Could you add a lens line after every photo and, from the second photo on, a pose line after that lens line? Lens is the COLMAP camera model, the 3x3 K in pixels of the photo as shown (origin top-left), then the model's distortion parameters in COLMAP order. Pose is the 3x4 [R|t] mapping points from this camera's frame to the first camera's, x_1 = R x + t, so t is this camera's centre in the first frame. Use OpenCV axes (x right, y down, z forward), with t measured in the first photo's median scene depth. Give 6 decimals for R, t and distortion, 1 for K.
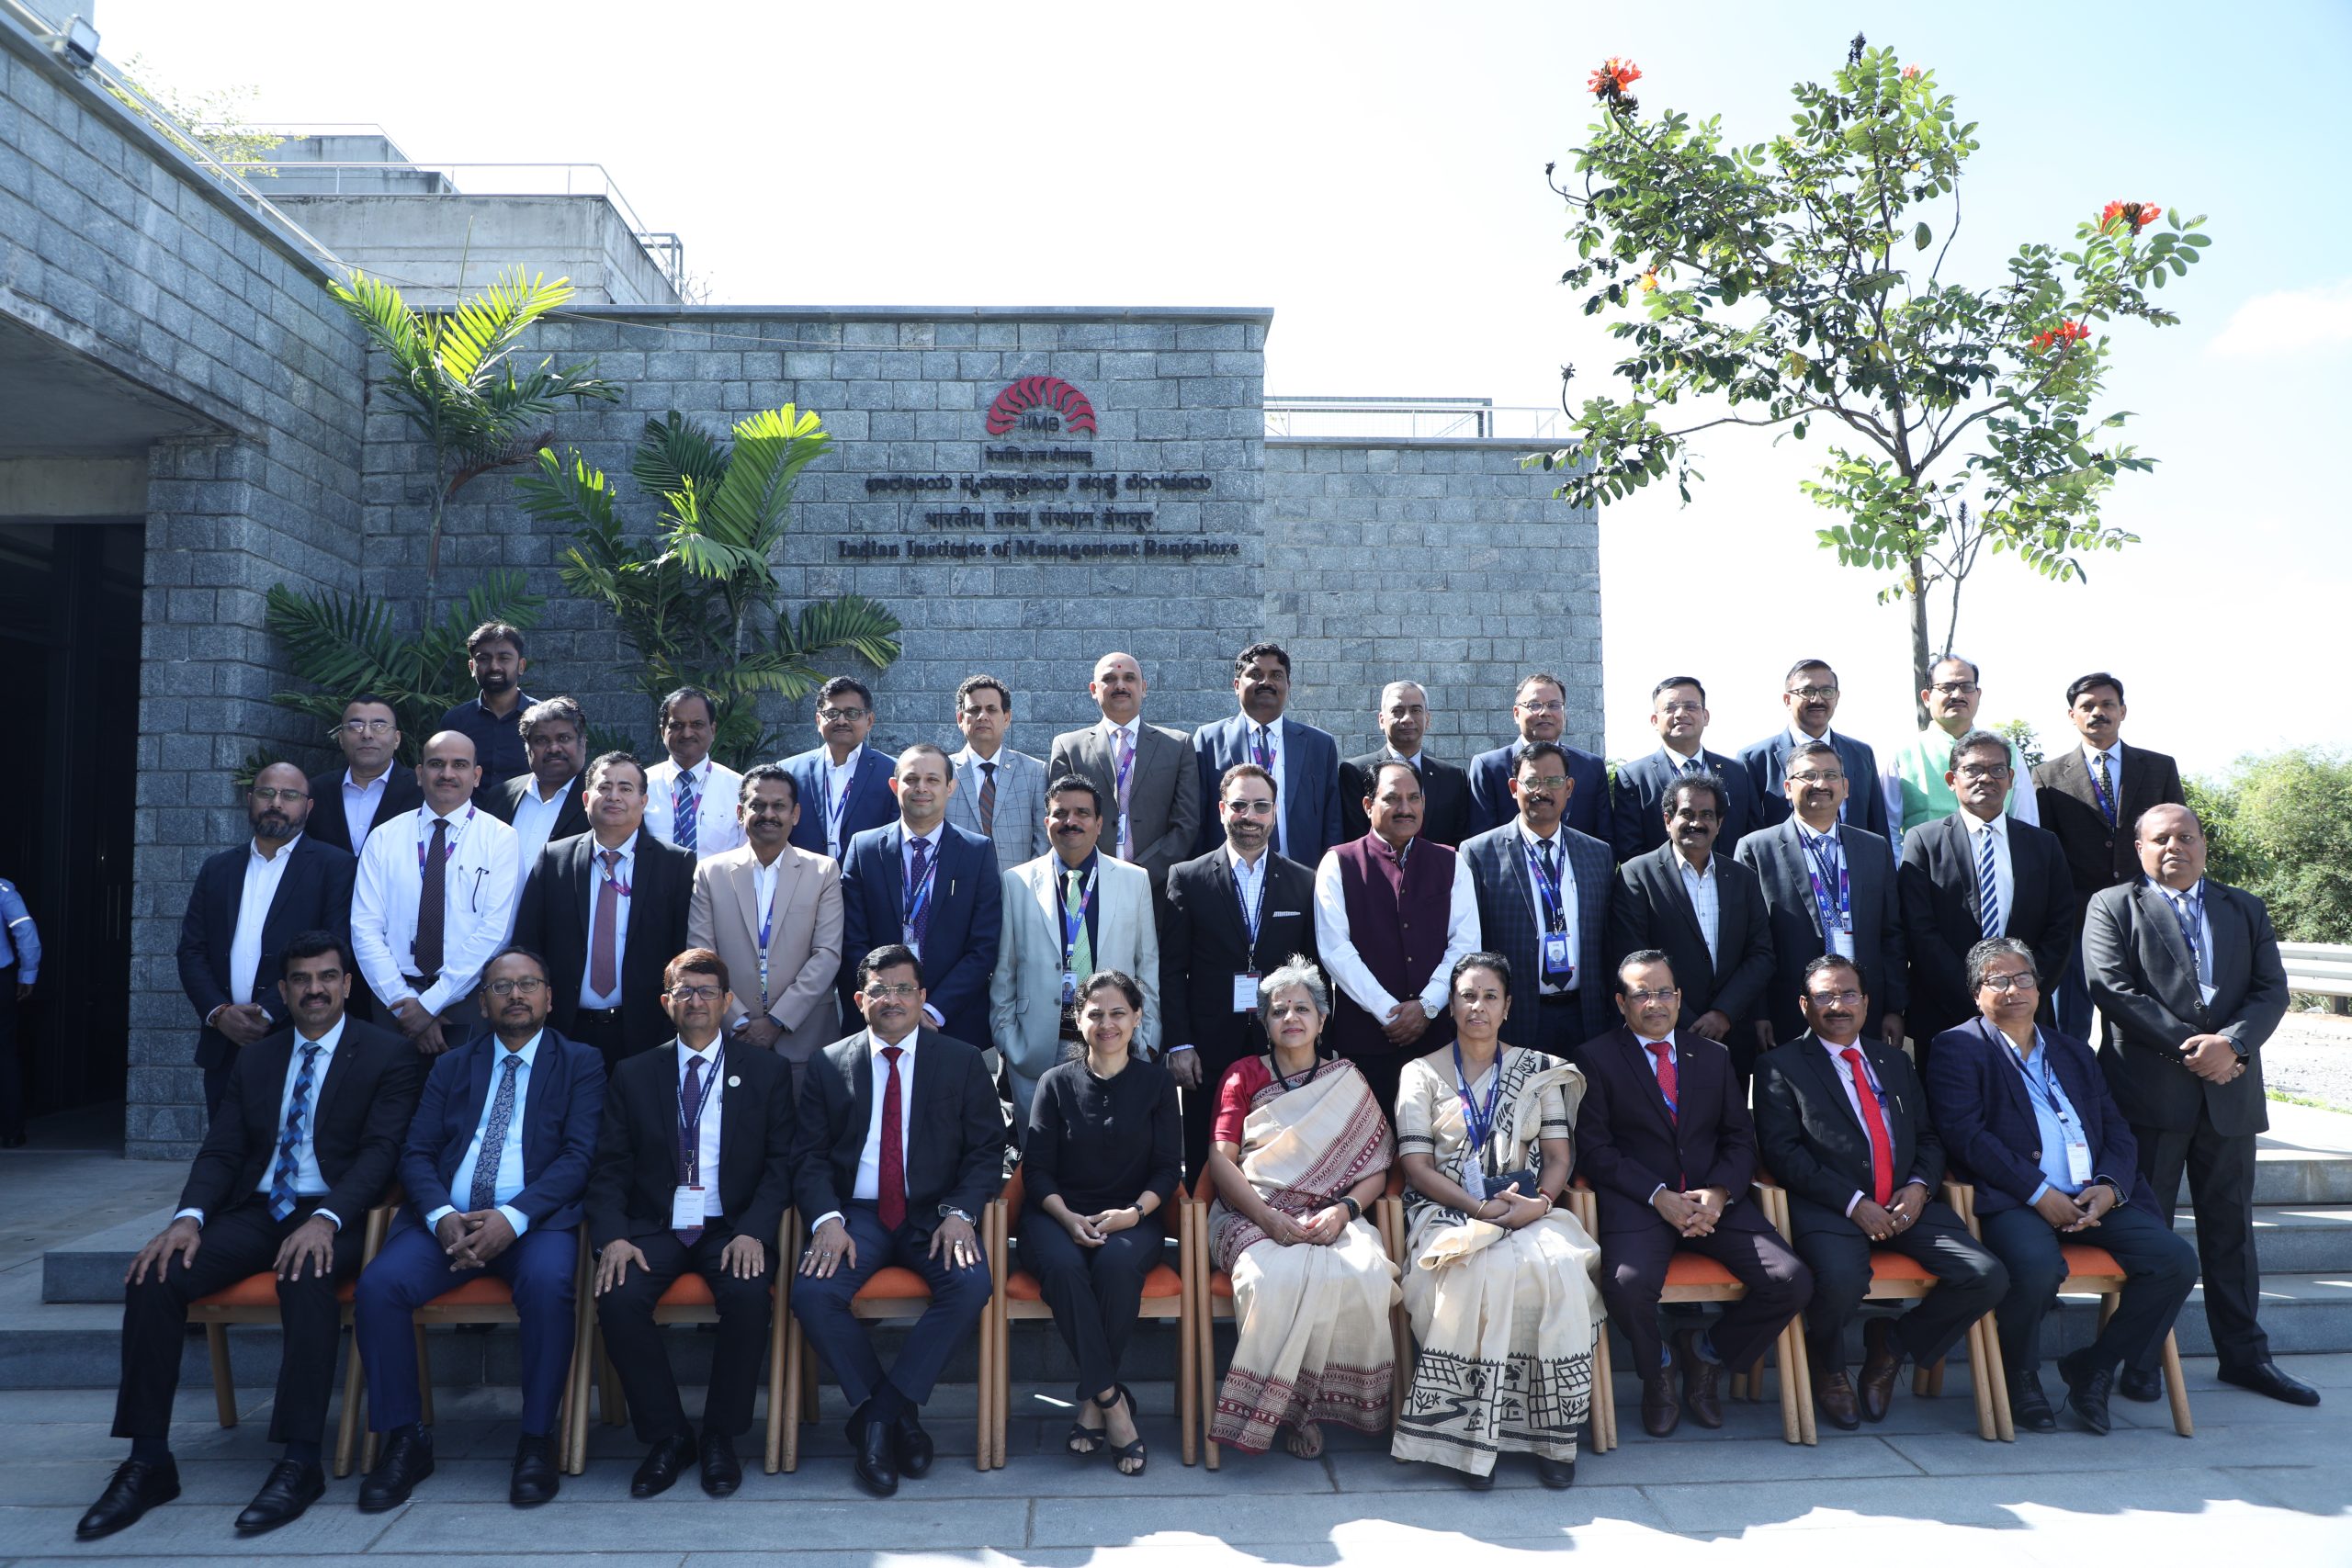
lens RADIAL K [[1663.0, 0, 1176.0], [0, 1663.0, 784.0], [0, 0, 1]] dist [-0.072319, 0.047254]
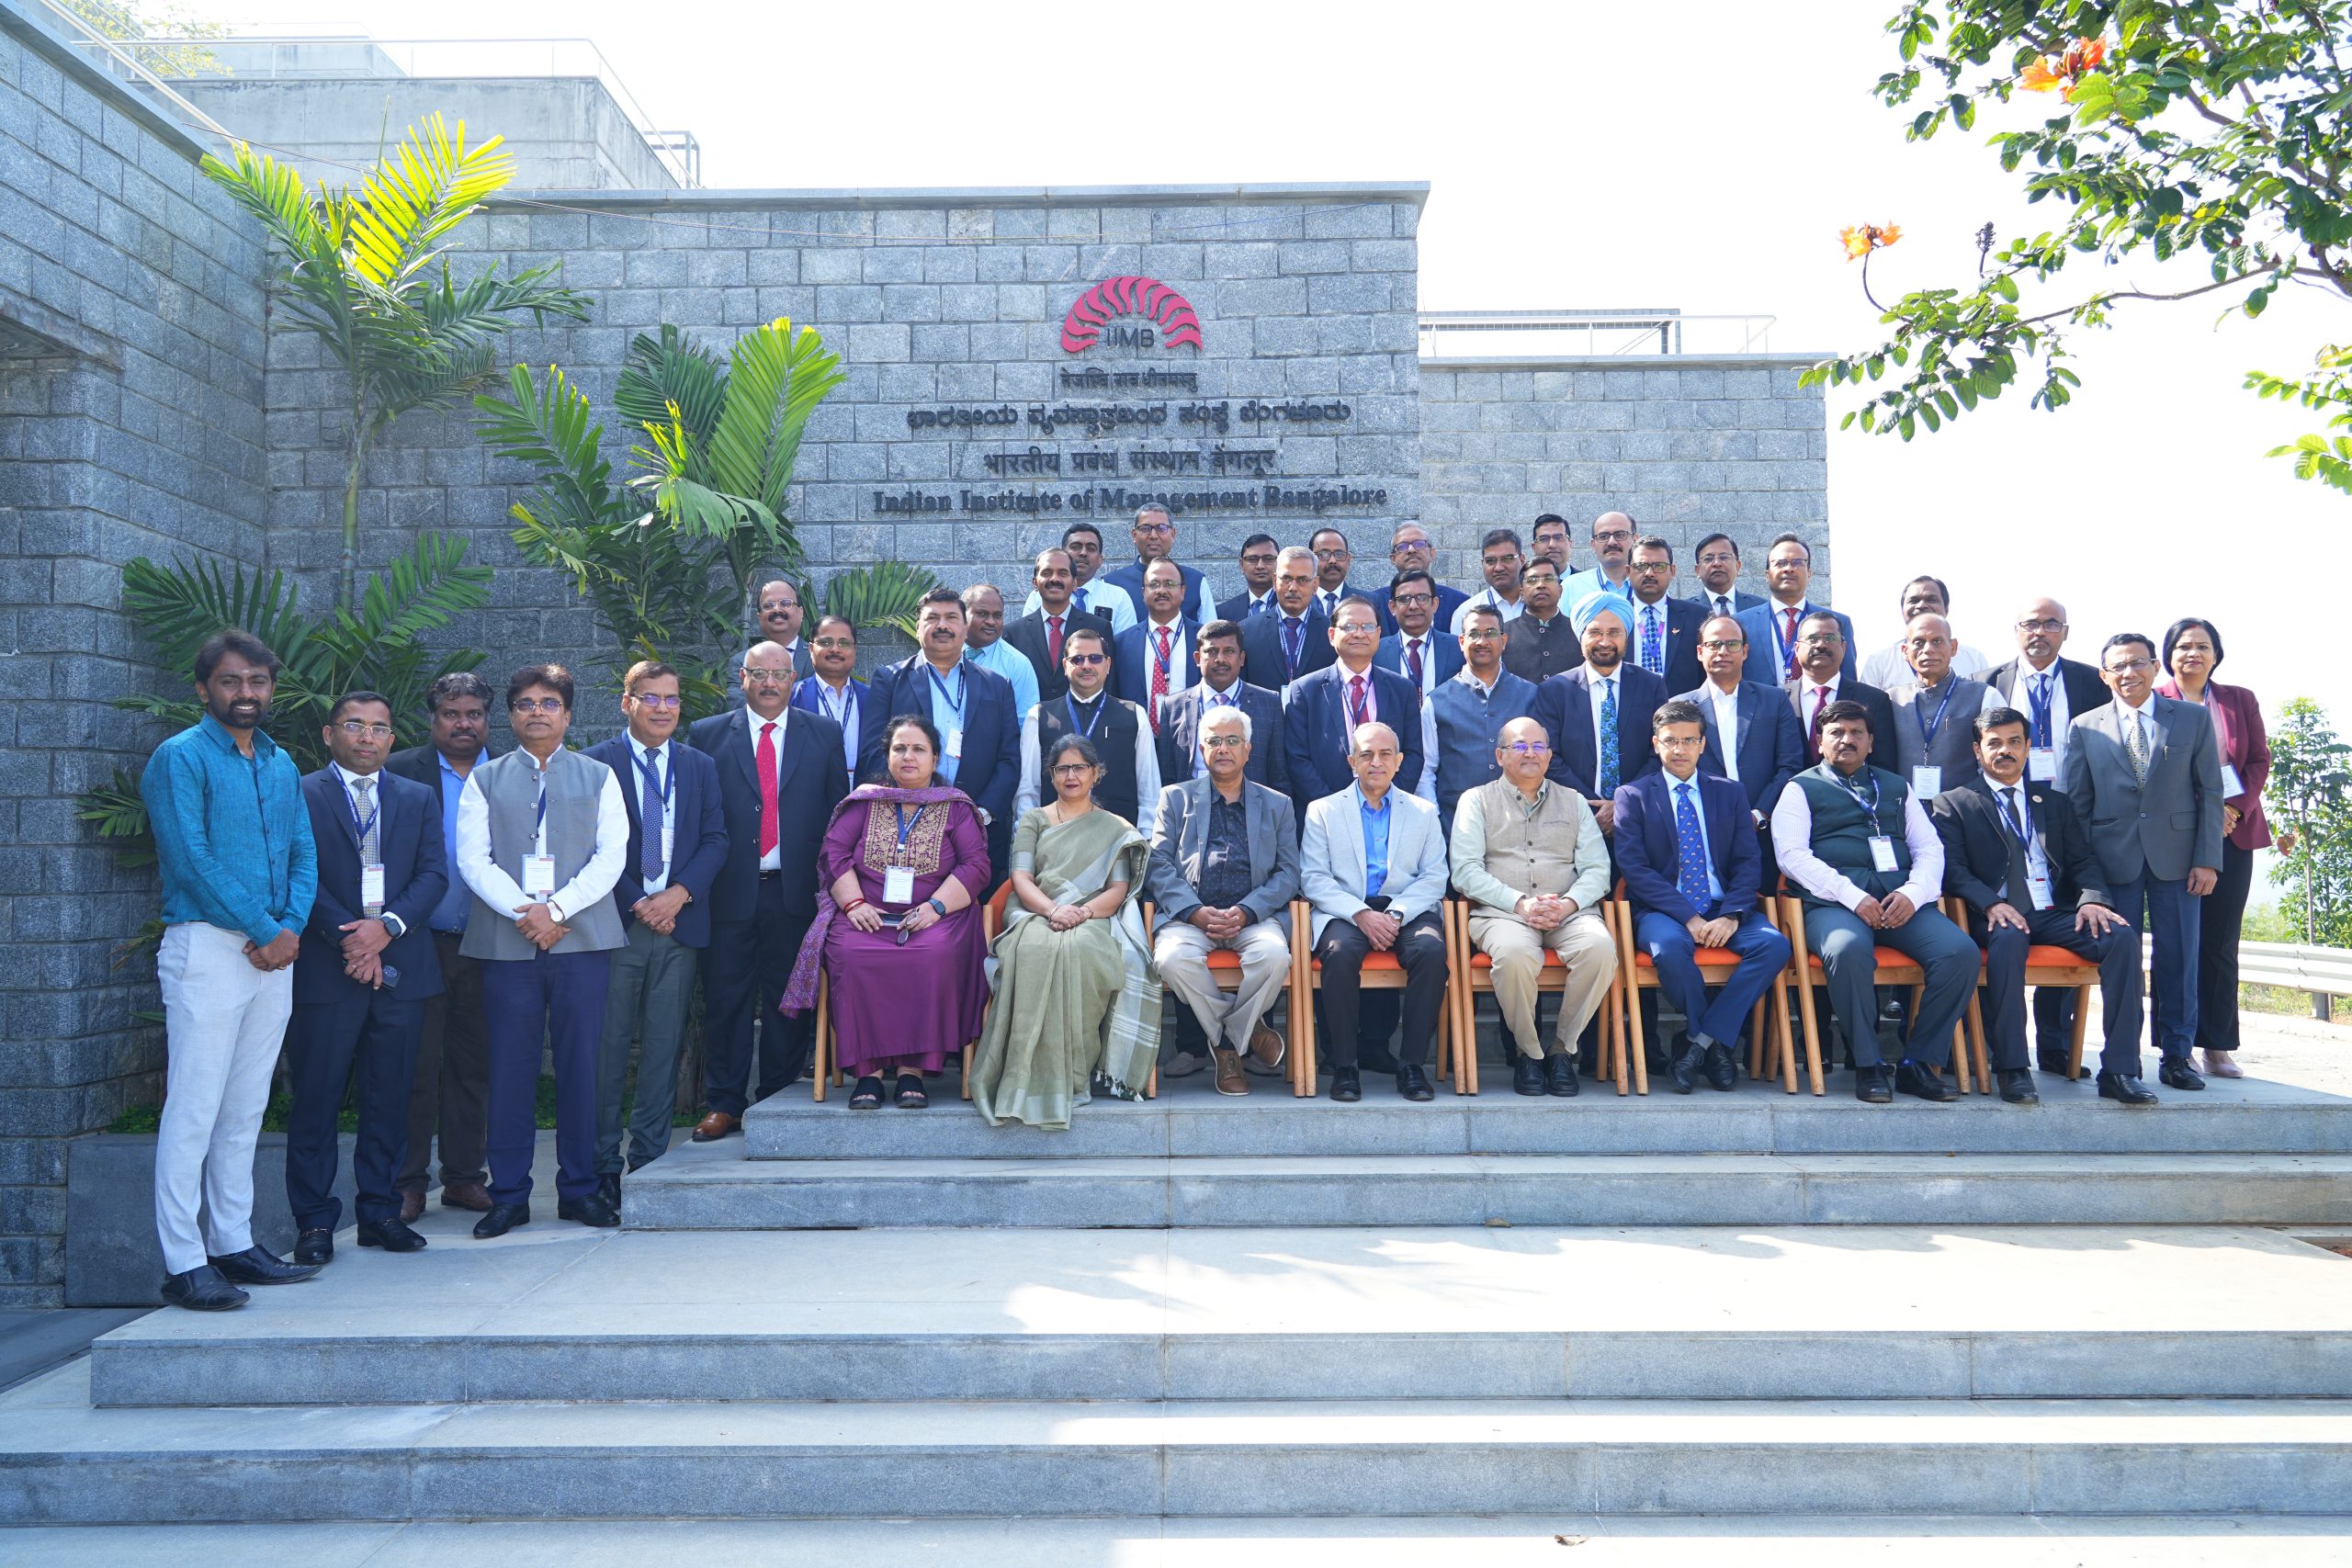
lens RADIAL K [[1780.2, 0, 1176.0], [0, 1780.2, 784.0], [0, 0, 1]] dist [0.005275, -0.005959]
pose [[0.998698, -0.005356, -0.050732, -0.019121], [0.006046, 0.999891, 0.013461, -0.019220], [0.050654, -0.013750, 0.998622, 0.164277]]
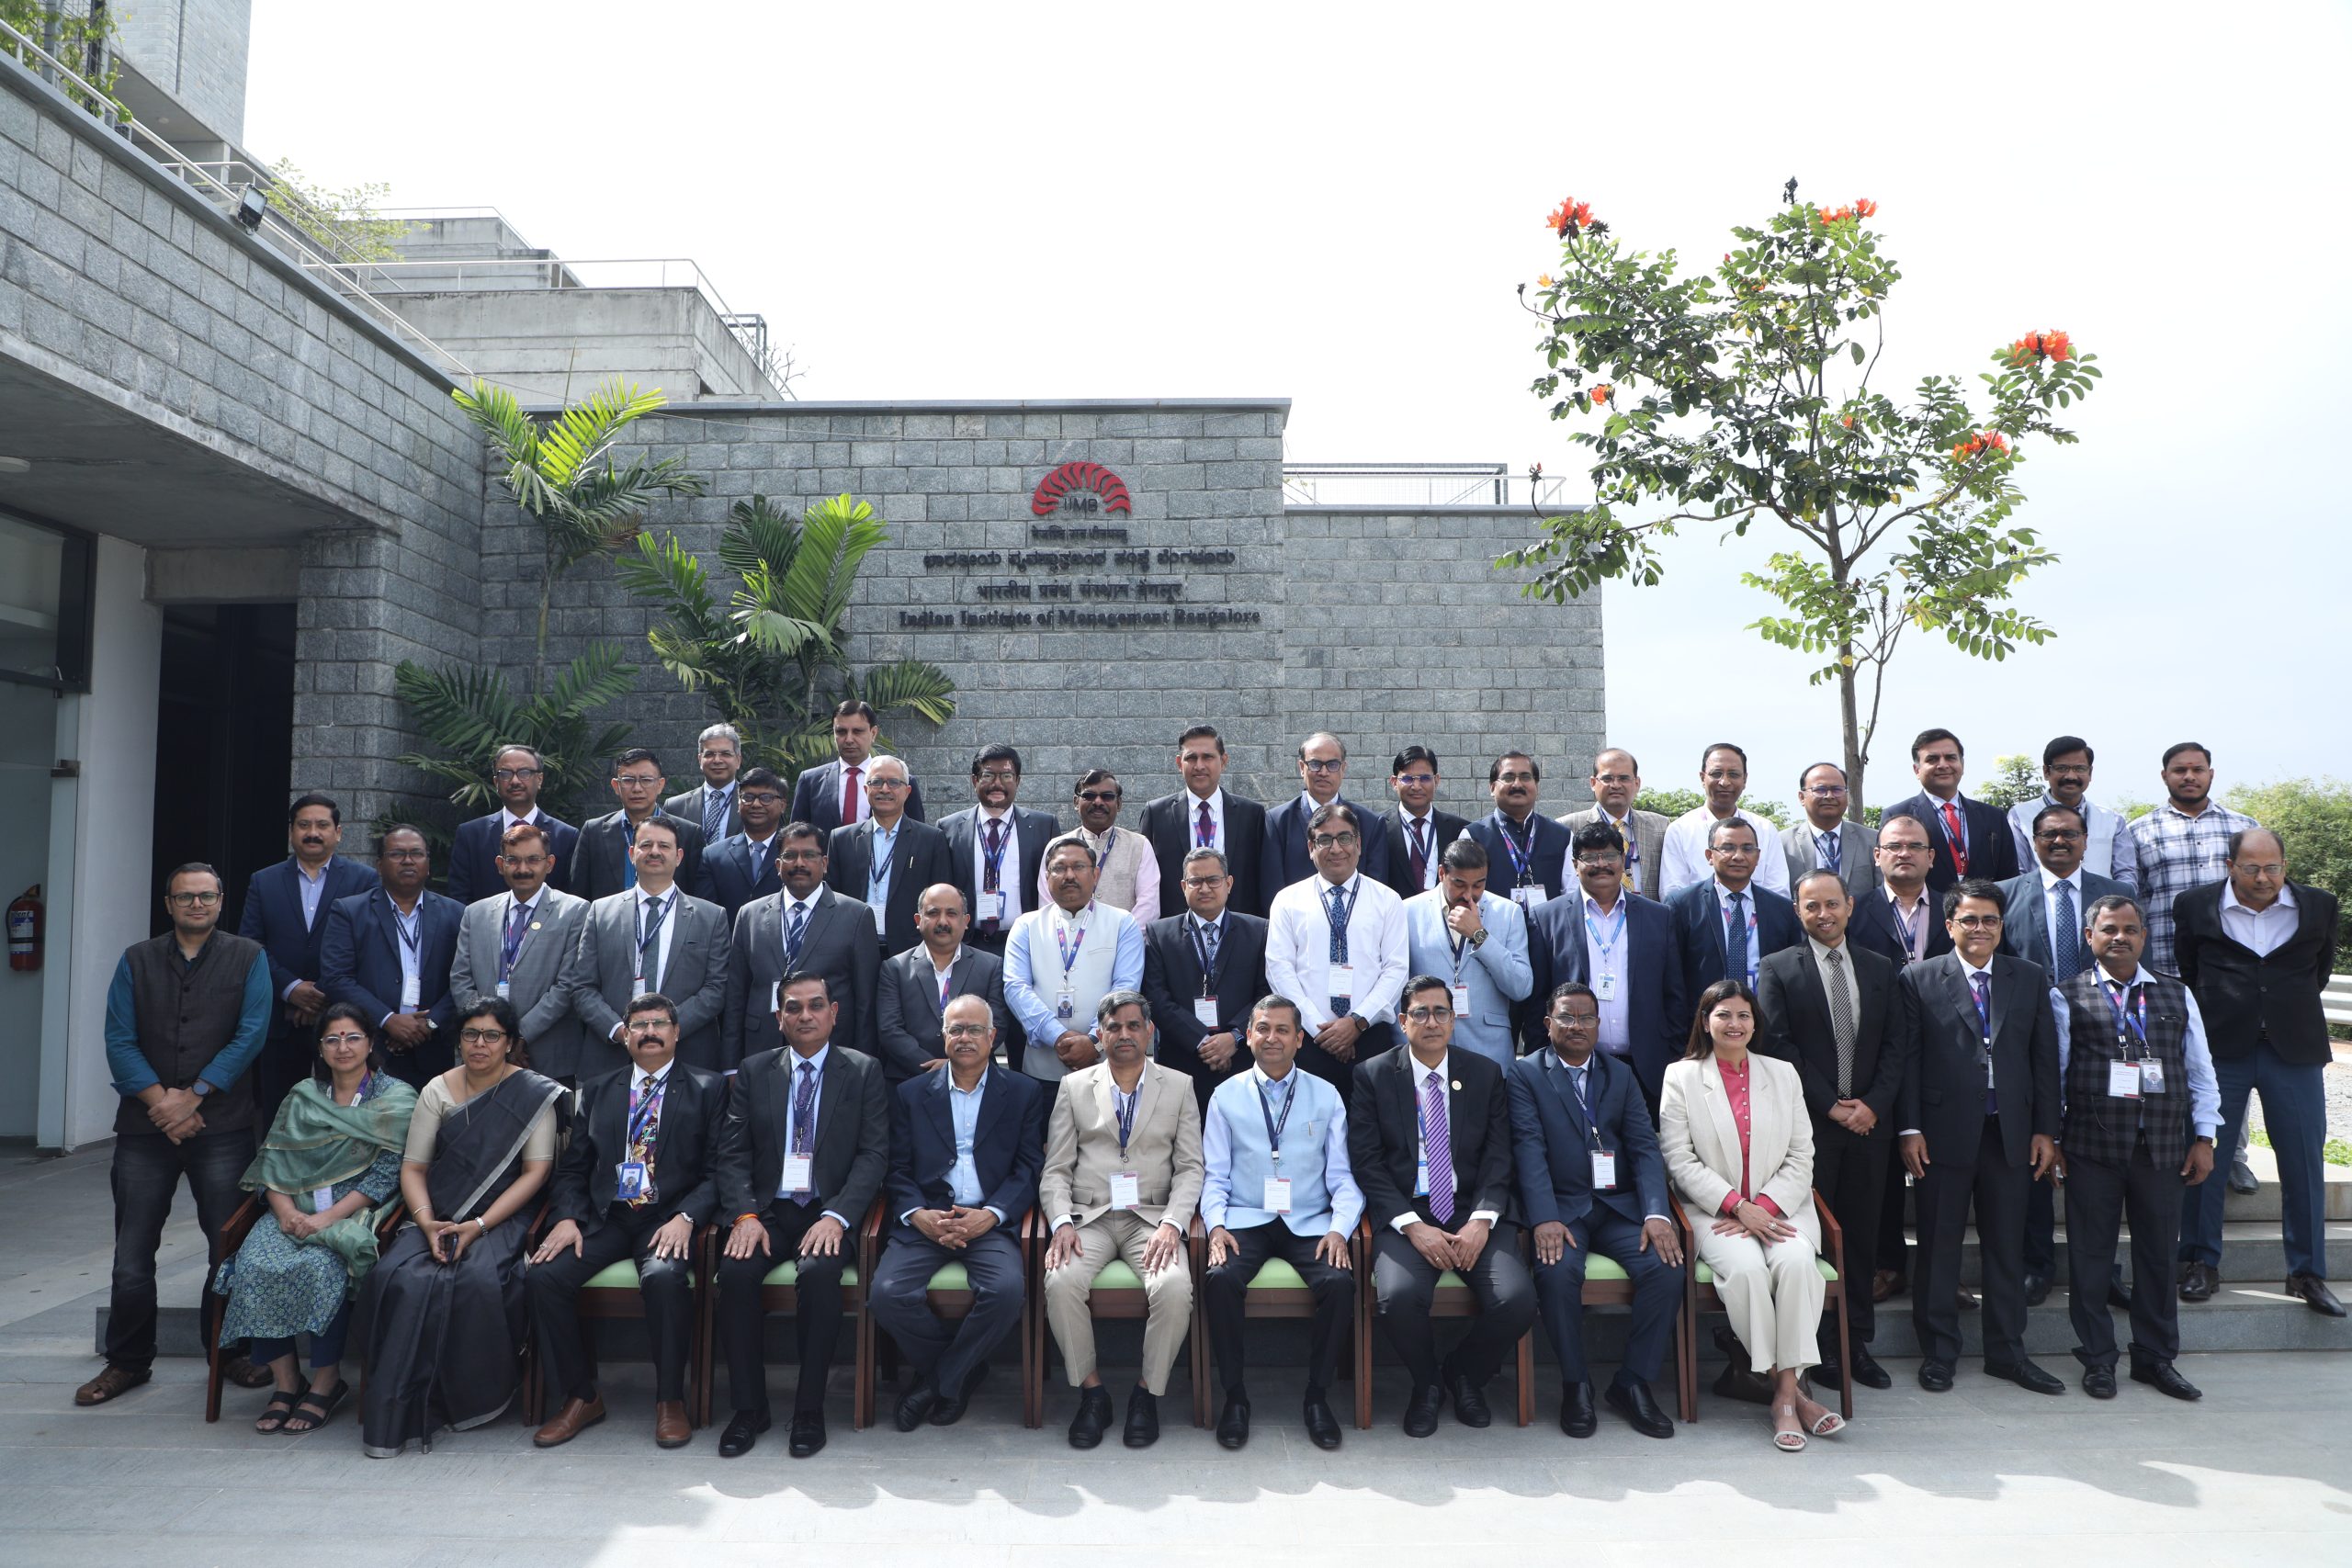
lens RADIAL K [[1585.8, 0, 1164.4], [0, 1585.8, 788.3], [0, 0, 1]] dist [-0.079834, 0.039524]
pose [[0.998945, -0.000006, -0.045925, 0.022996], [-0.000356, 0.999969, -0.007871, -0.019809], [0.045923, 0.007879, 0.998914, -0.053641]]
